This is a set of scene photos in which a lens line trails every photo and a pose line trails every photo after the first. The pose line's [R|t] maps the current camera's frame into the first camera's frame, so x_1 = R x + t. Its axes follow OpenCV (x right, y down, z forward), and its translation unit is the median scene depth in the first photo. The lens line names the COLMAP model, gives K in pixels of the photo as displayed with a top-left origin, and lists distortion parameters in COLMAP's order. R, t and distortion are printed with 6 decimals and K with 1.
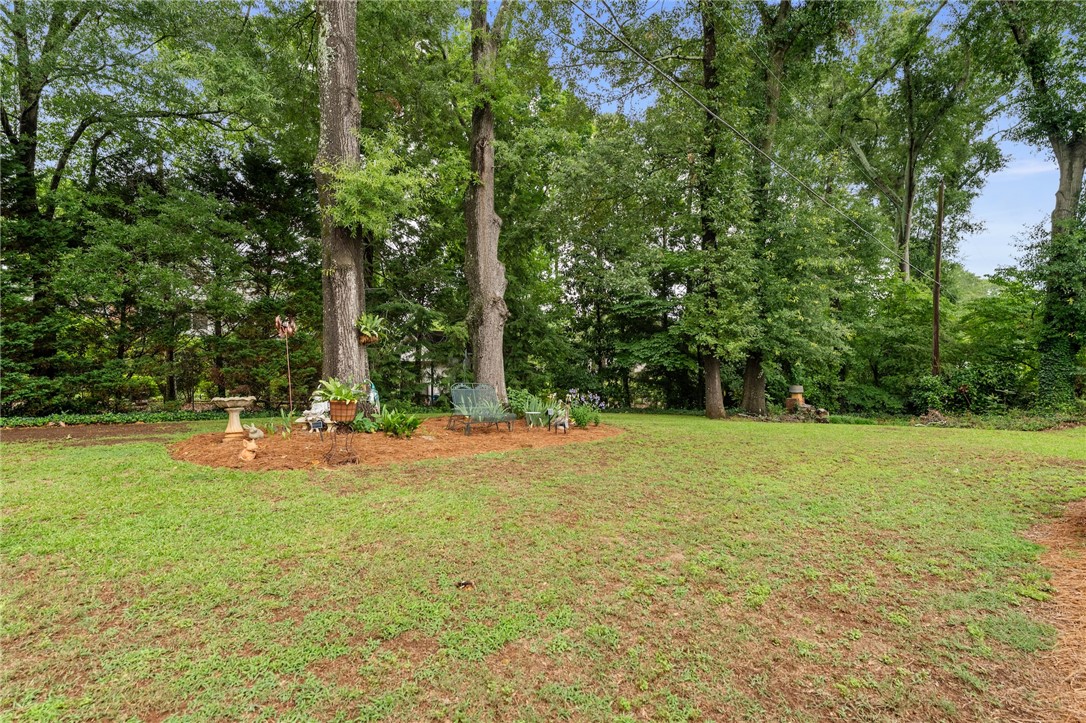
lens RADIAL K [[519.7, 0, 541.8], [0, 519.7, 362.1], [0, 0, 1]] dist [-0.000460, -0.000381]
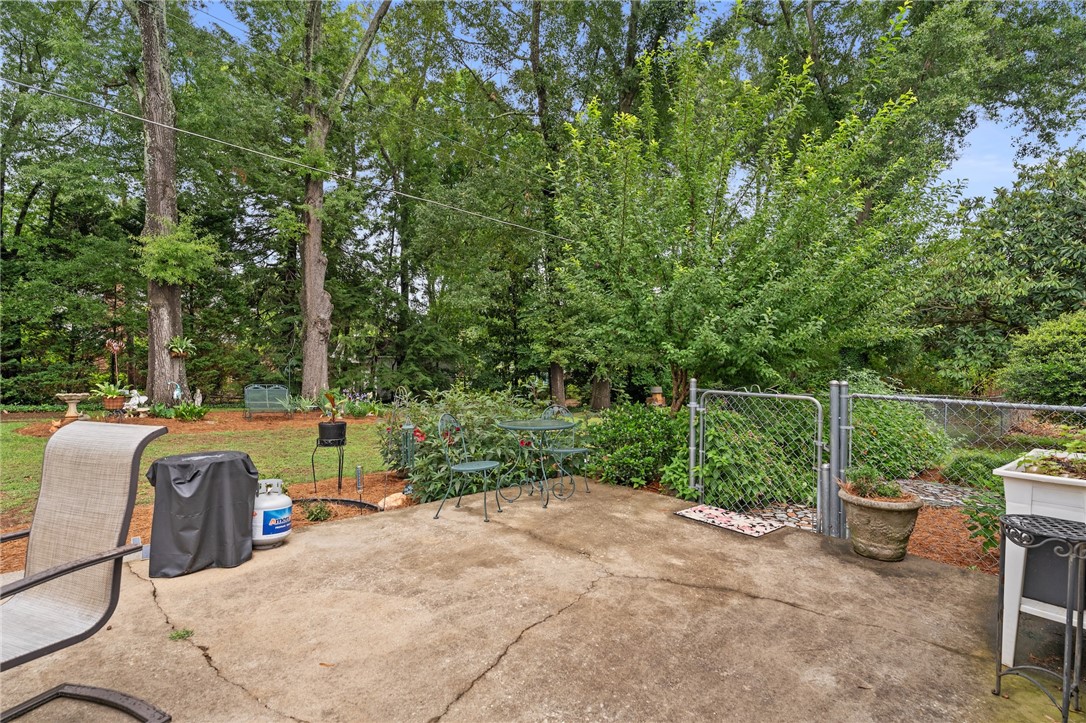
lens RADIAL K [[519.7, 0, 541.8], [0, 519.7, 362.1], [0, 0, 1]] dist [-0.000460, -0.000381]
pose [[0.998613, 0.004278, -0.052474, 0.755953], [-0.004066, 0.999983, 0.004148, -0.032485], [0.052490, -0.003928, 0.998614, -0.392874]]
